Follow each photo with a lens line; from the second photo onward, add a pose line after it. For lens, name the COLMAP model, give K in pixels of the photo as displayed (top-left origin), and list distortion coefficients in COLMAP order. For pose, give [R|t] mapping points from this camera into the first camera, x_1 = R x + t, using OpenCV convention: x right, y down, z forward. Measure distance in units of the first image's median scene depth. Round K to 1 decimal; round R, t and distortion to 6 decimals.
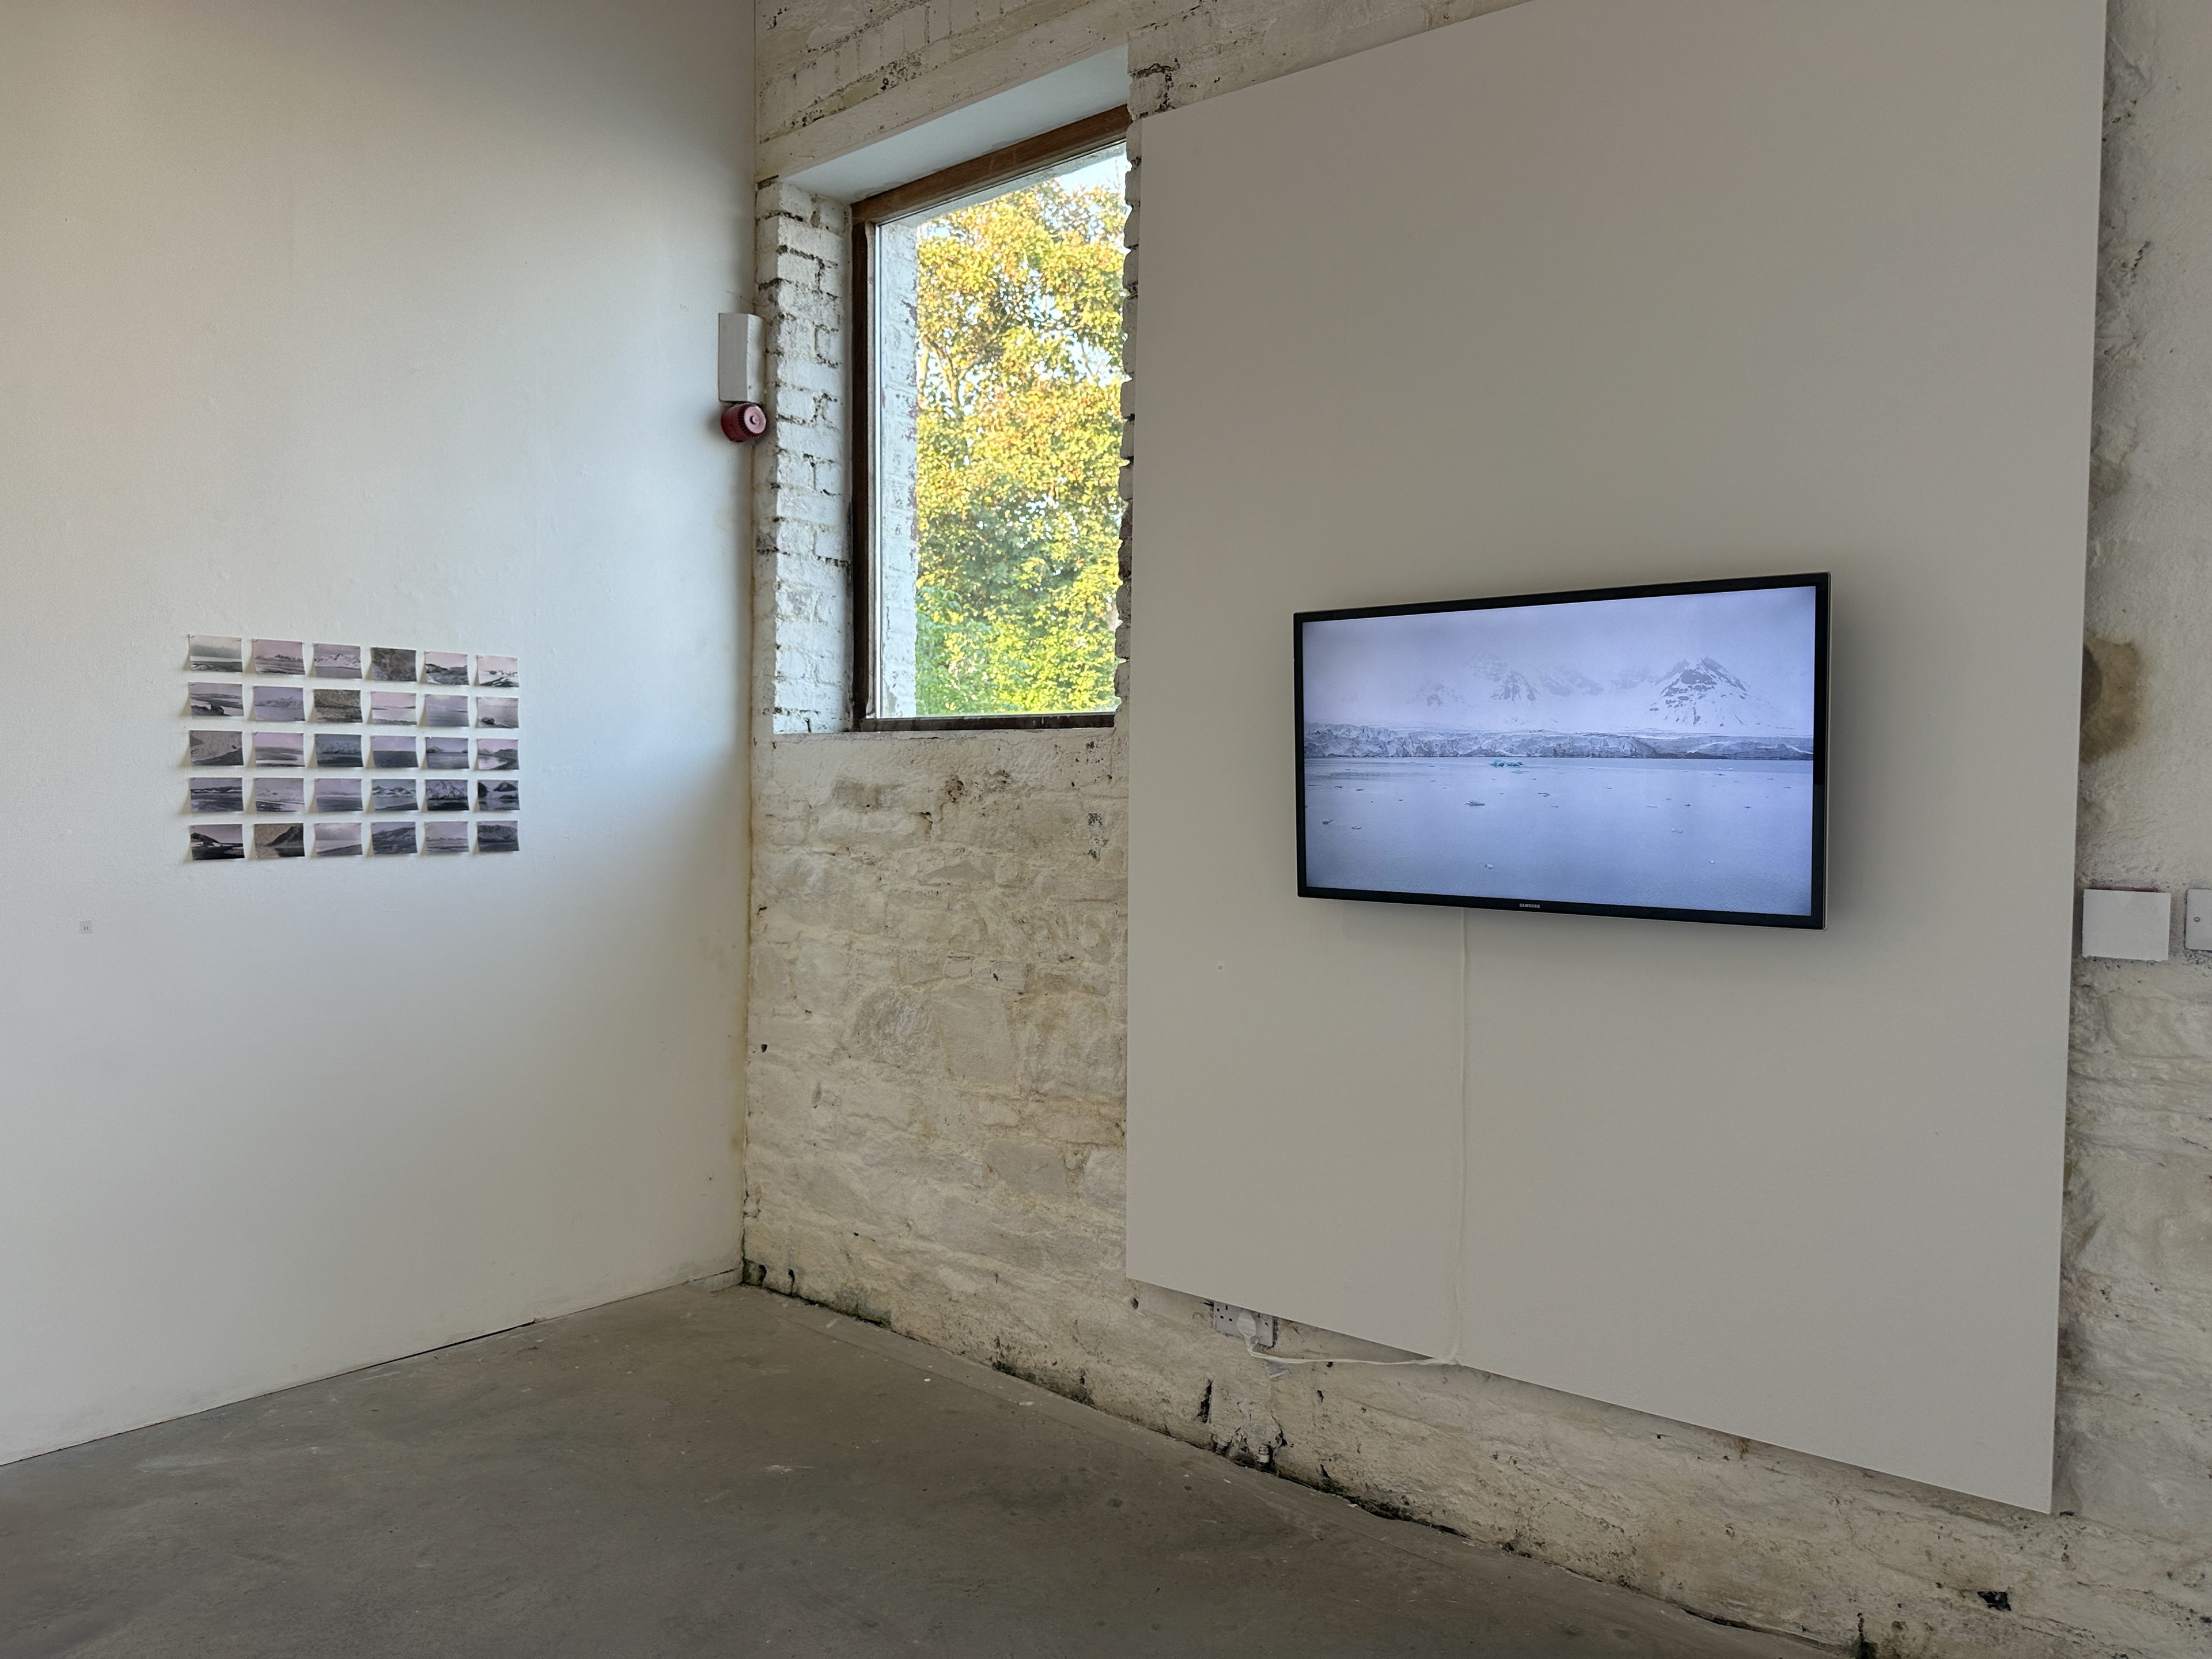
lens RADIAL K [[1555.9, 0, 1113.7], [0, 1555.9, 835.2], [0, 0, 1]] dist [0.043750, -0.051260]
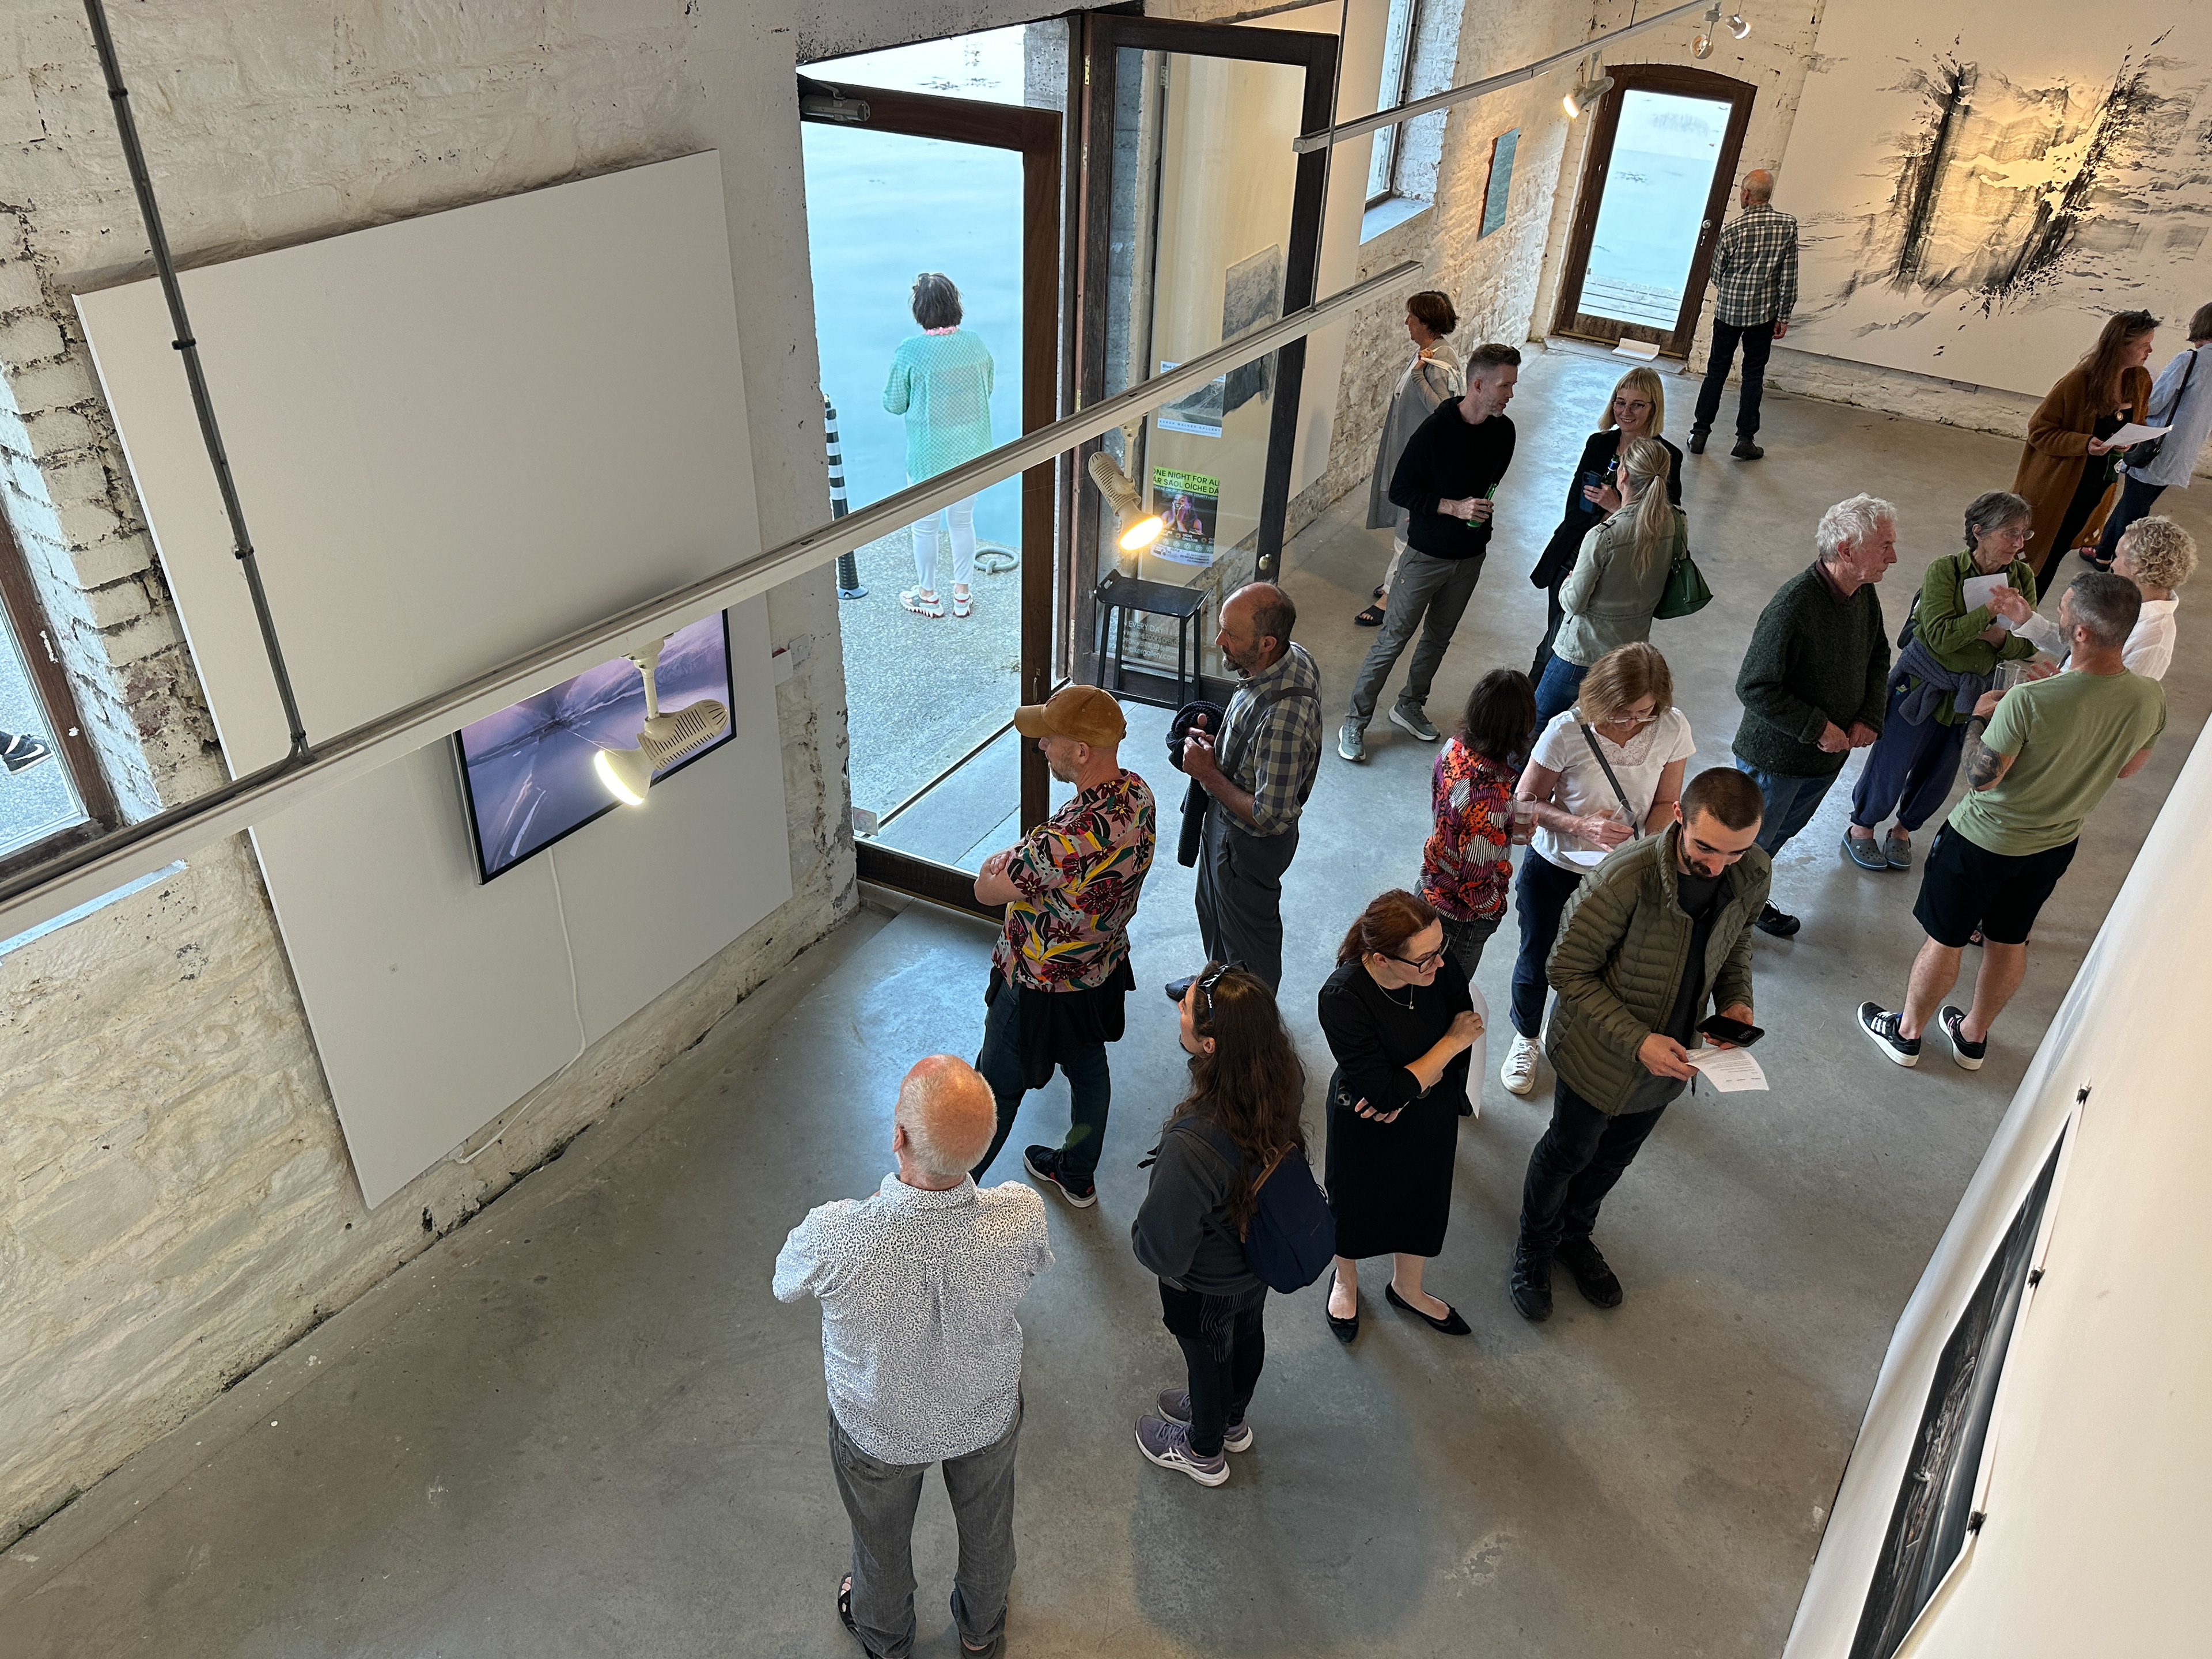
lens RADIAL K [[1555.9, 0, 1112.7], [0, 1555.9, 817.4], [0, 0, 1]] dist [0.043750, -0.051260]
pose [[-0.102477, -0.575492, 0.811362, -0.870145], [-0.015014, 0.816458, 0.577210, -0.693115], [-0.994622, 0.046969, -0.092309, 0.488483]]
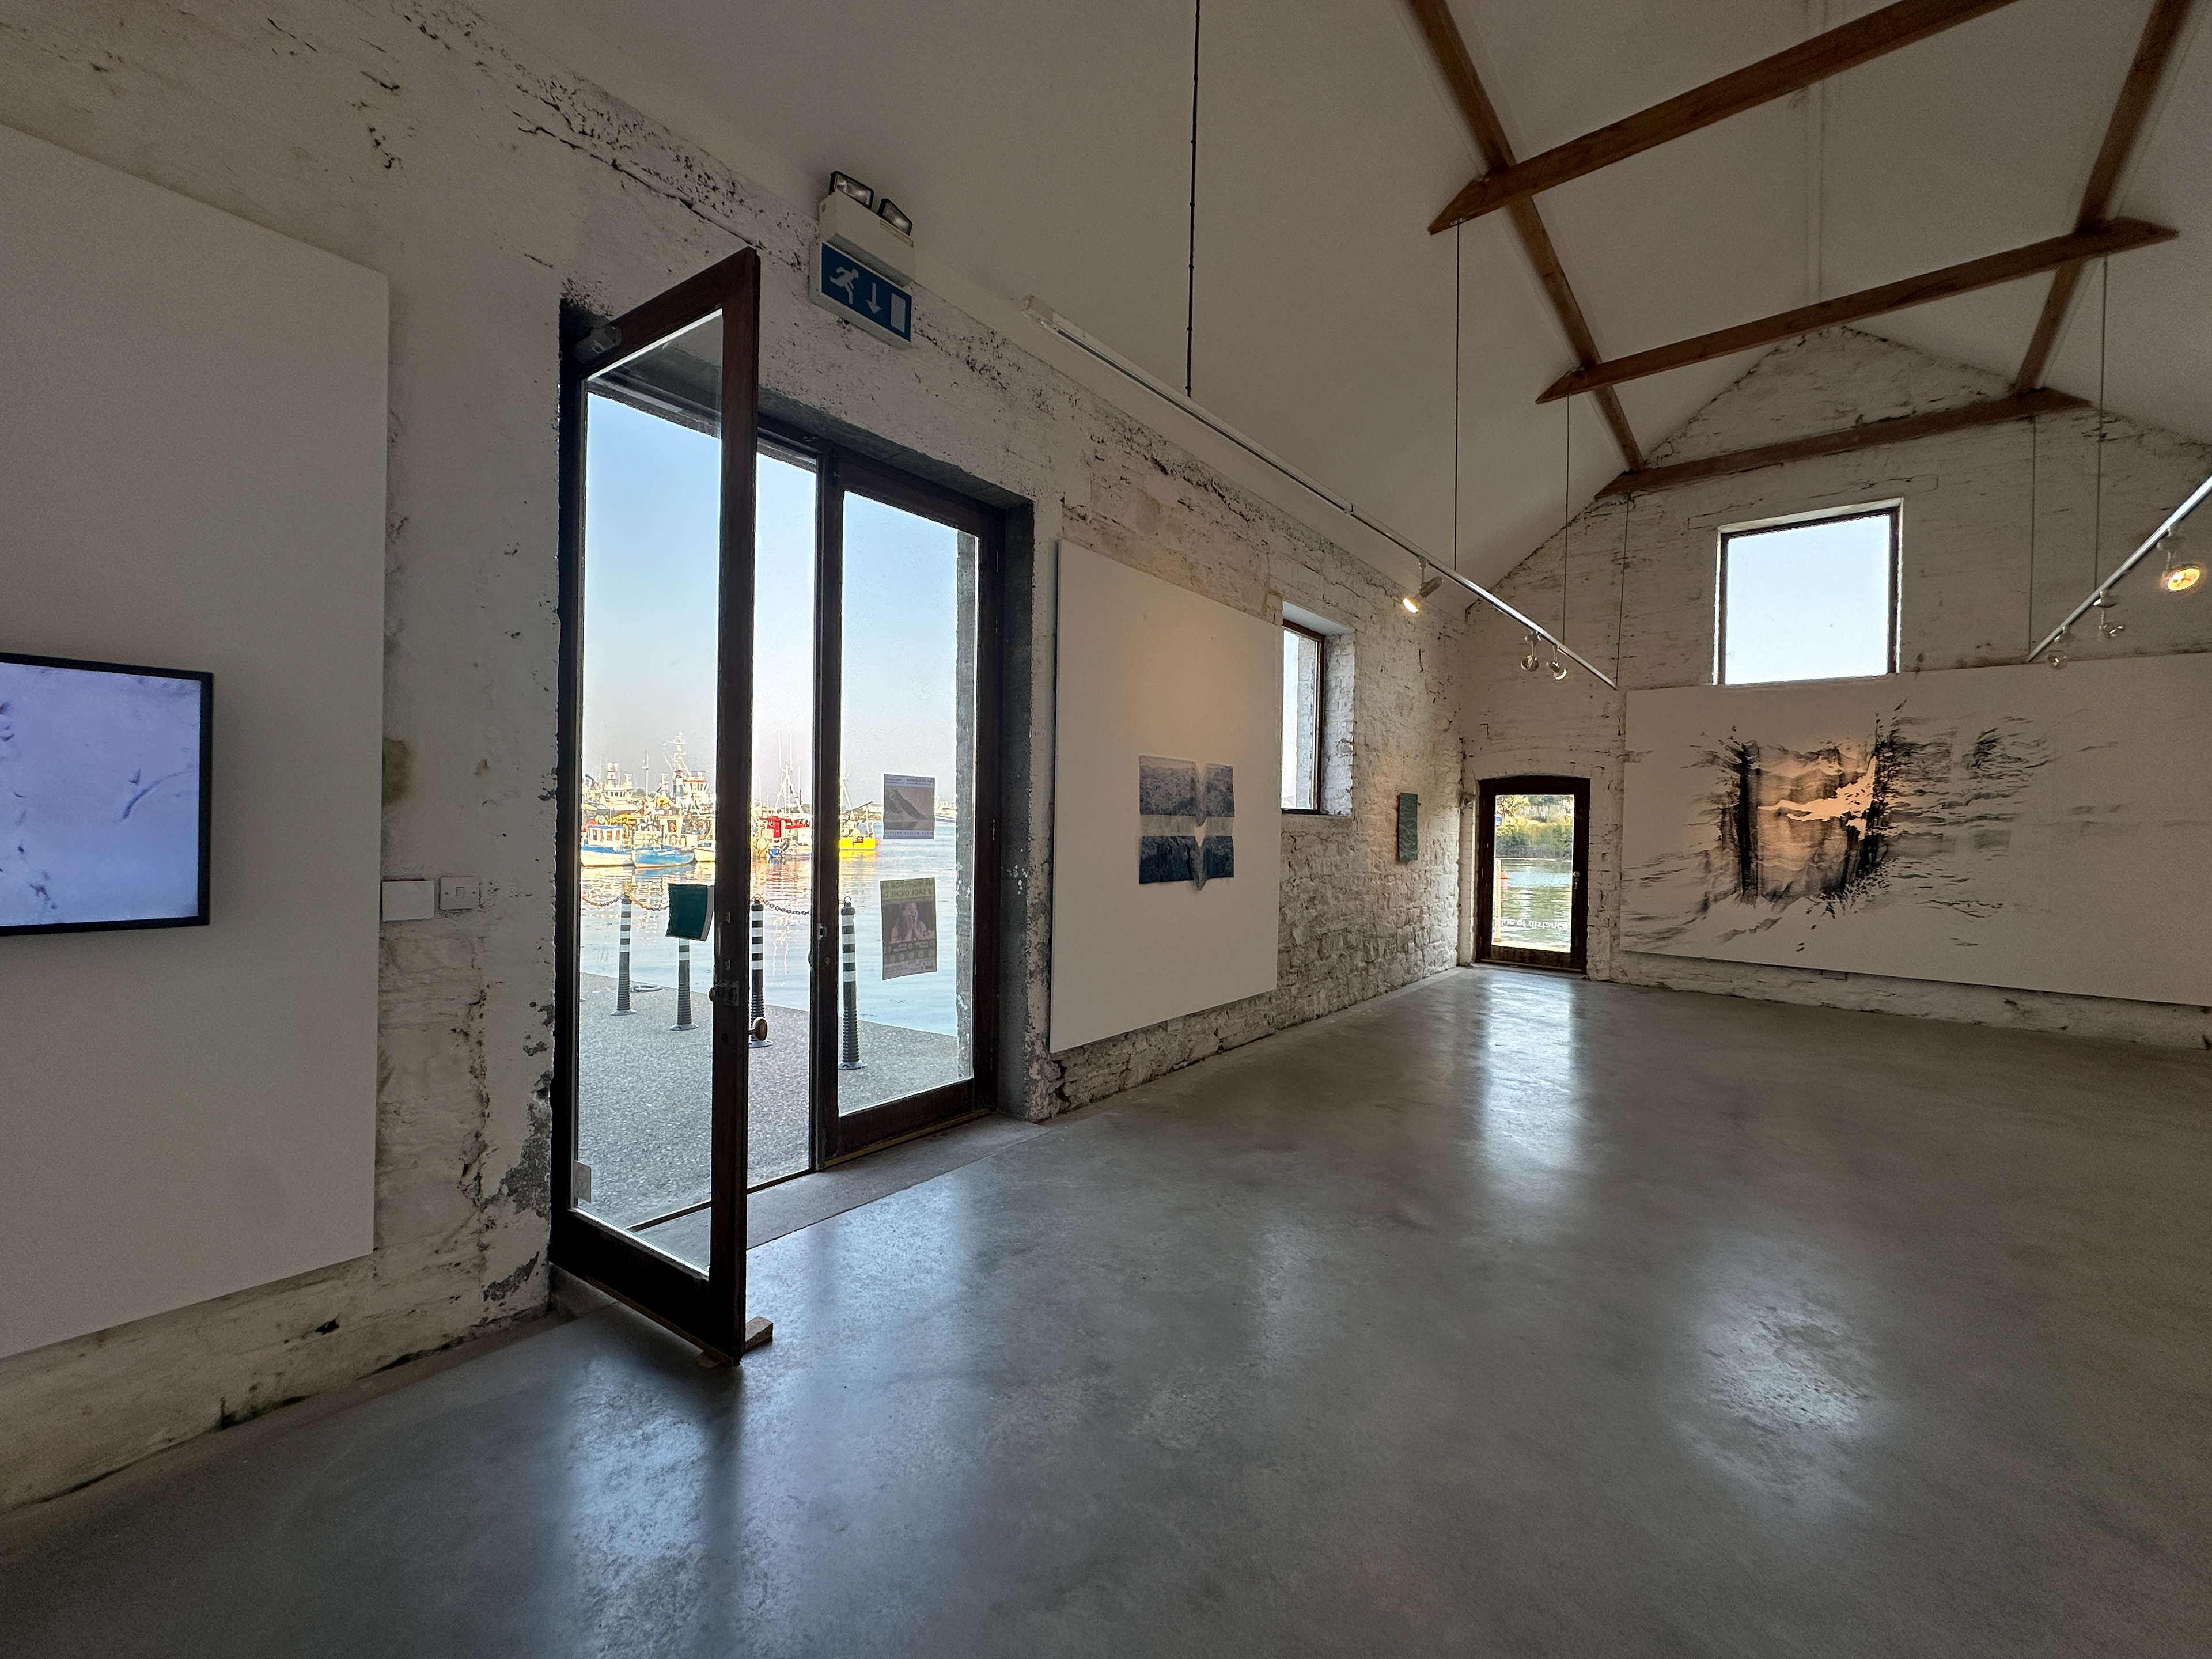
lens RADIAL K [[881.4, 0, 1104.3], [0, 881.4, 822.3], [0, 0, 1]] dist [-0.006628, 0.001926]
pose [[0.051806, -0.013448, 0.998567, -0.200304], [0.012838, 0.999836, 0.012799, -0.022009], [-0.998575, 0.012157, 0.051971, 0.106820]]
